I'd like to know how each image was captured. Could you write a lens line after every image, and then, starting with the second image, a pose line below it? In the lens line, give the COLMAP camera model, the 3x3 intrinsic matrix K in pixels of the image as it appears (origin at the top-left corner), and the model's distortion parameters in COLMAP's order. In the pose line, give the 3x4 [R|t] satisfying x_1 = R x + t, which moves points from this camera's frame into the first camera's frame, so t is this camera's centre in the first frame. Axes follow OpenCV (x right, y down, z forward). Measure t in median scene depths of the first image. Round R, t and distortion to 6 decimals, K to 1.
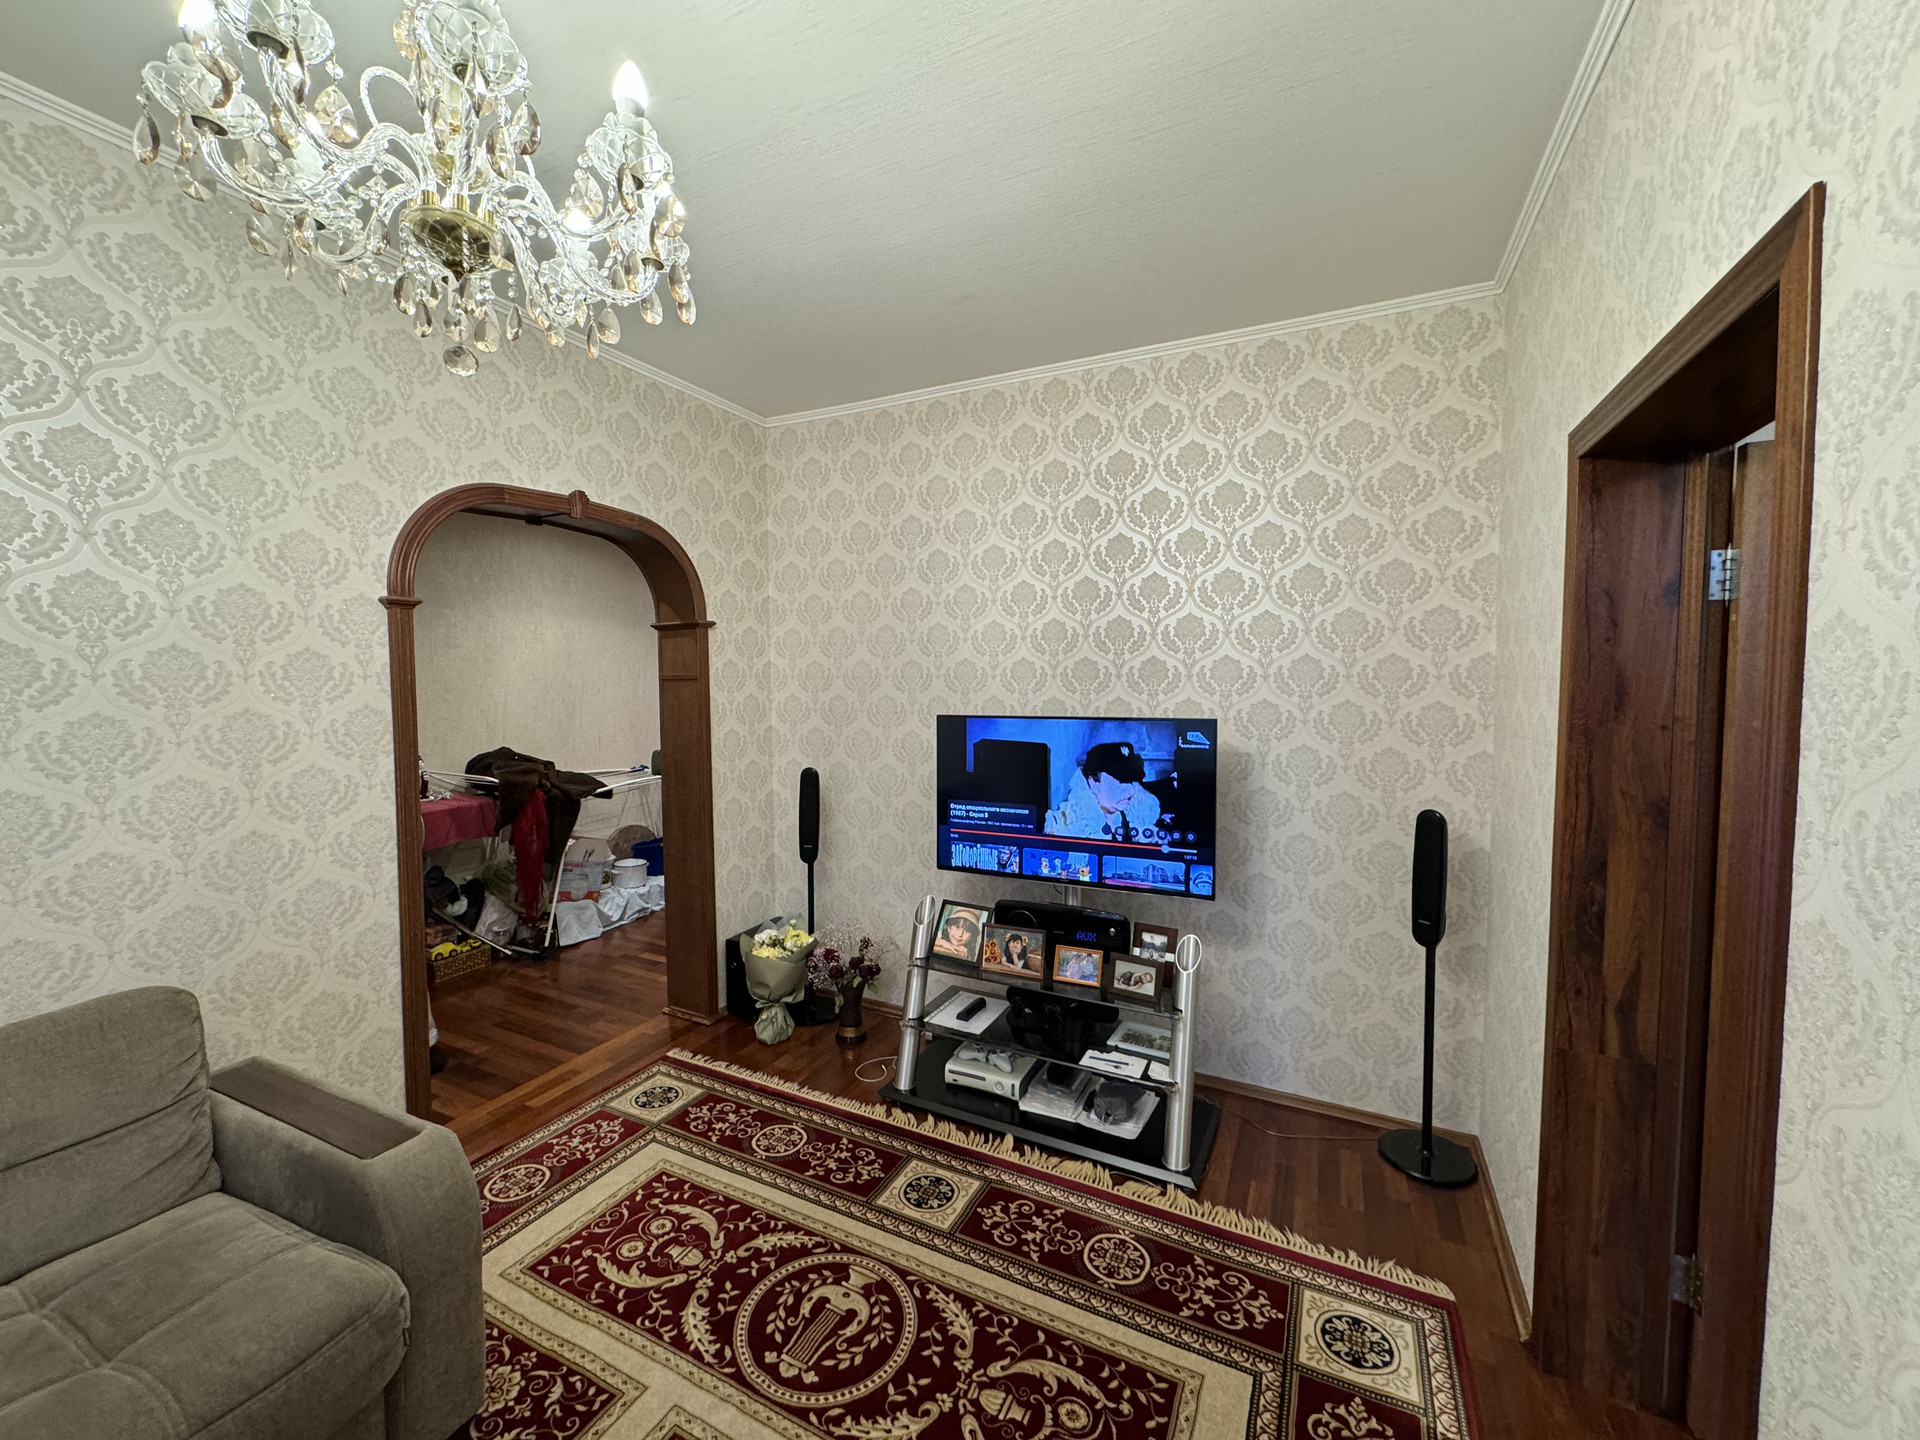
lens RADIAL K [[757.7, 0, 960.0], [0, 757.7, 720.0], [0, 0, 1]] dist [-0.002071, -0.000644]
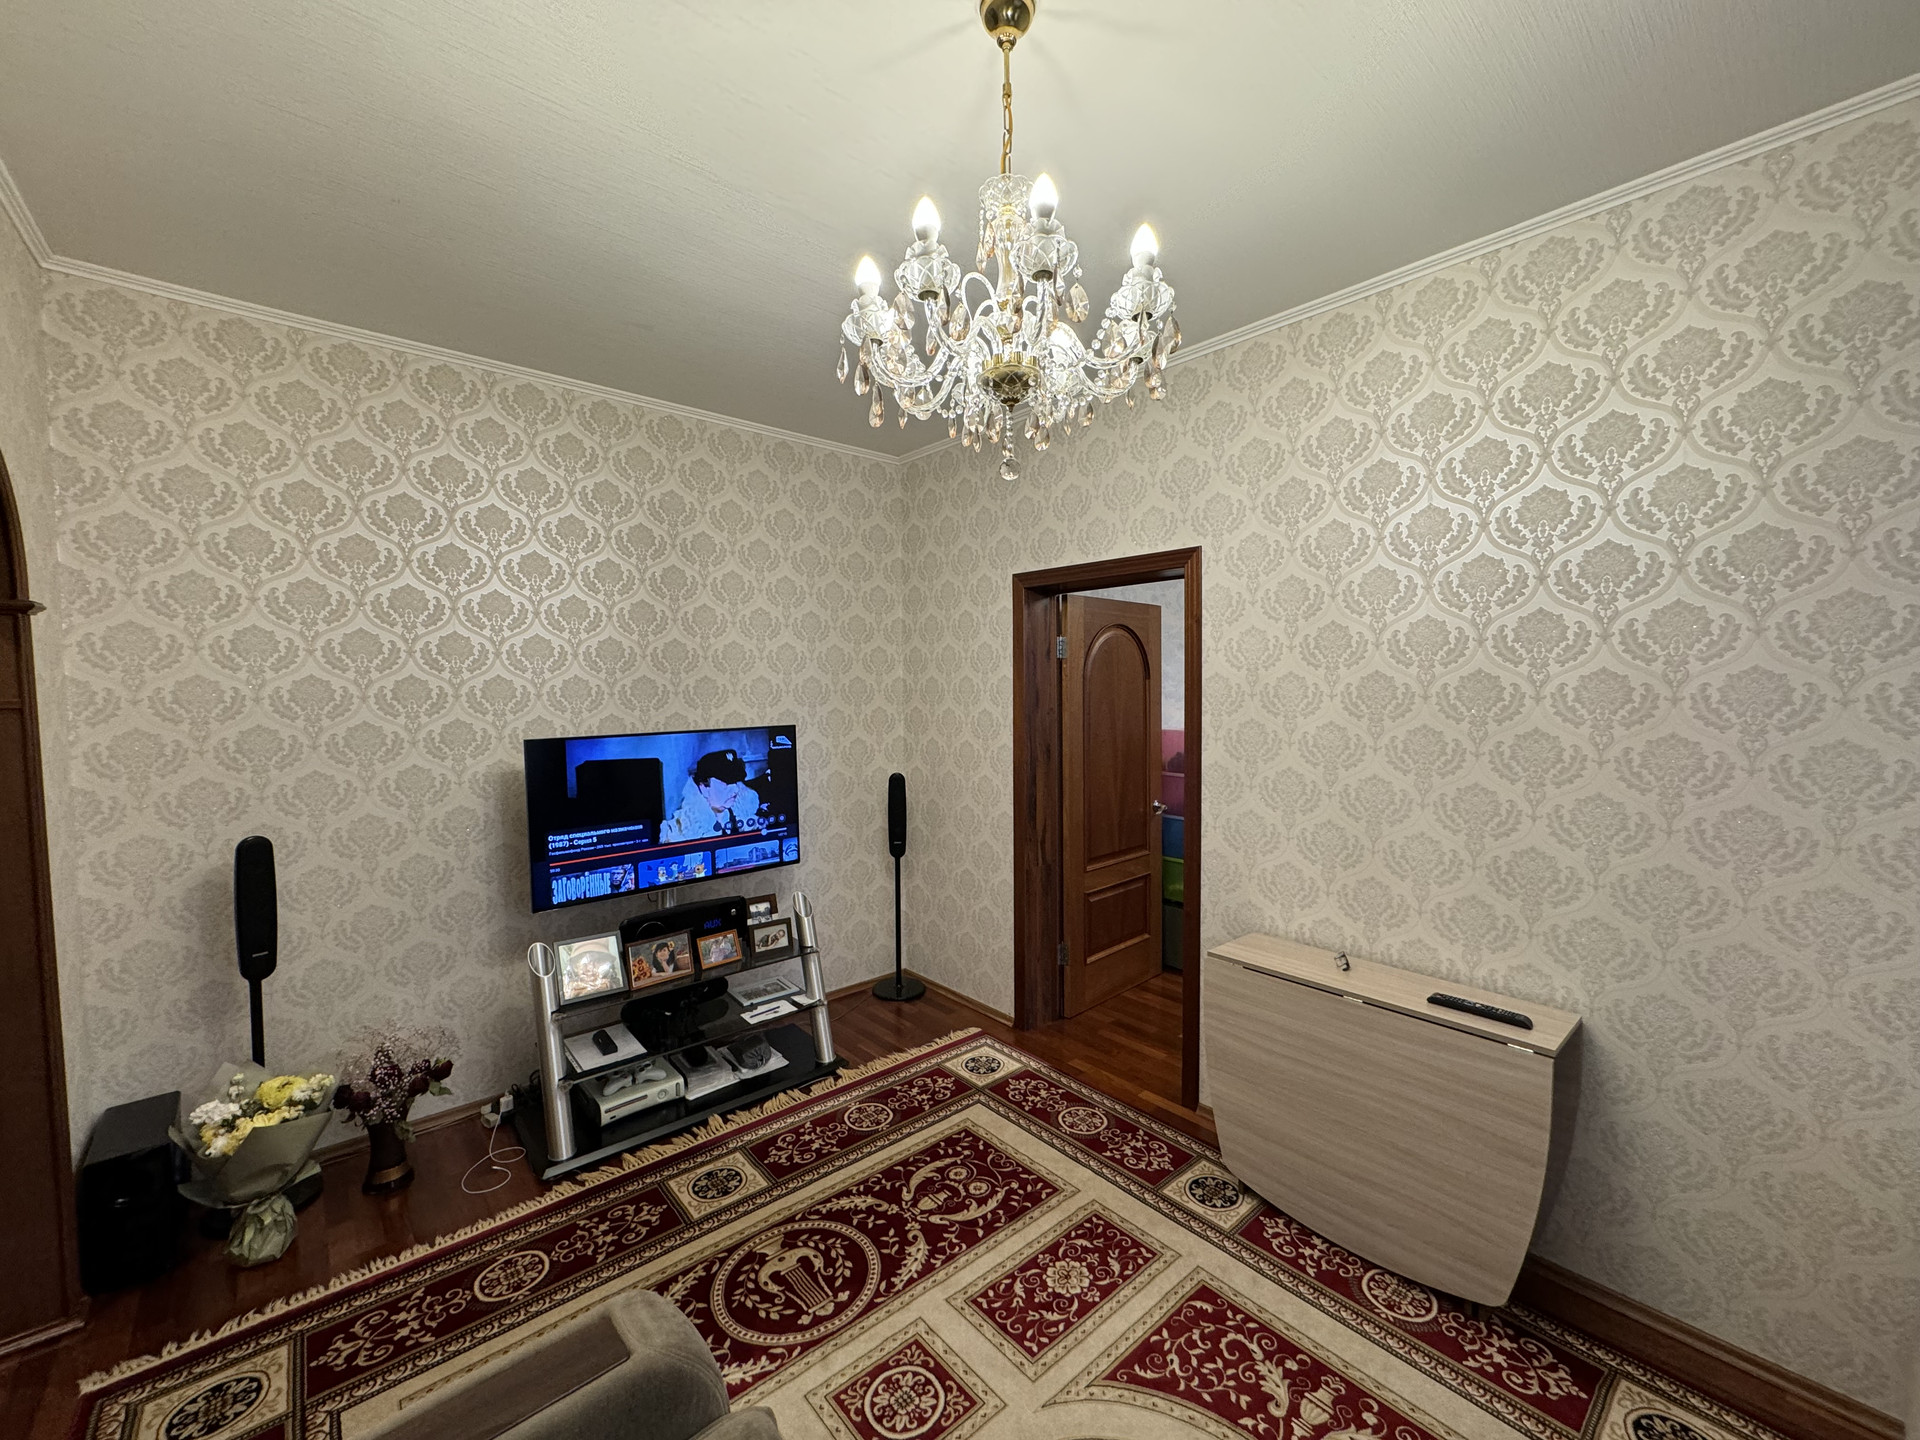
lens RADIAL K [[757.7, 0, 960.0], [0, 757.7, 720.0], [0, 0, 1]] dist [-0.002071, -0.000644]
pose [[0.382854, -0.043903, 0.922765, -0.756694], [0.060308, 0.997927, 0.022457, -0.021931], [-0.921838, 0.047052, 0.384708, 0.221885]]
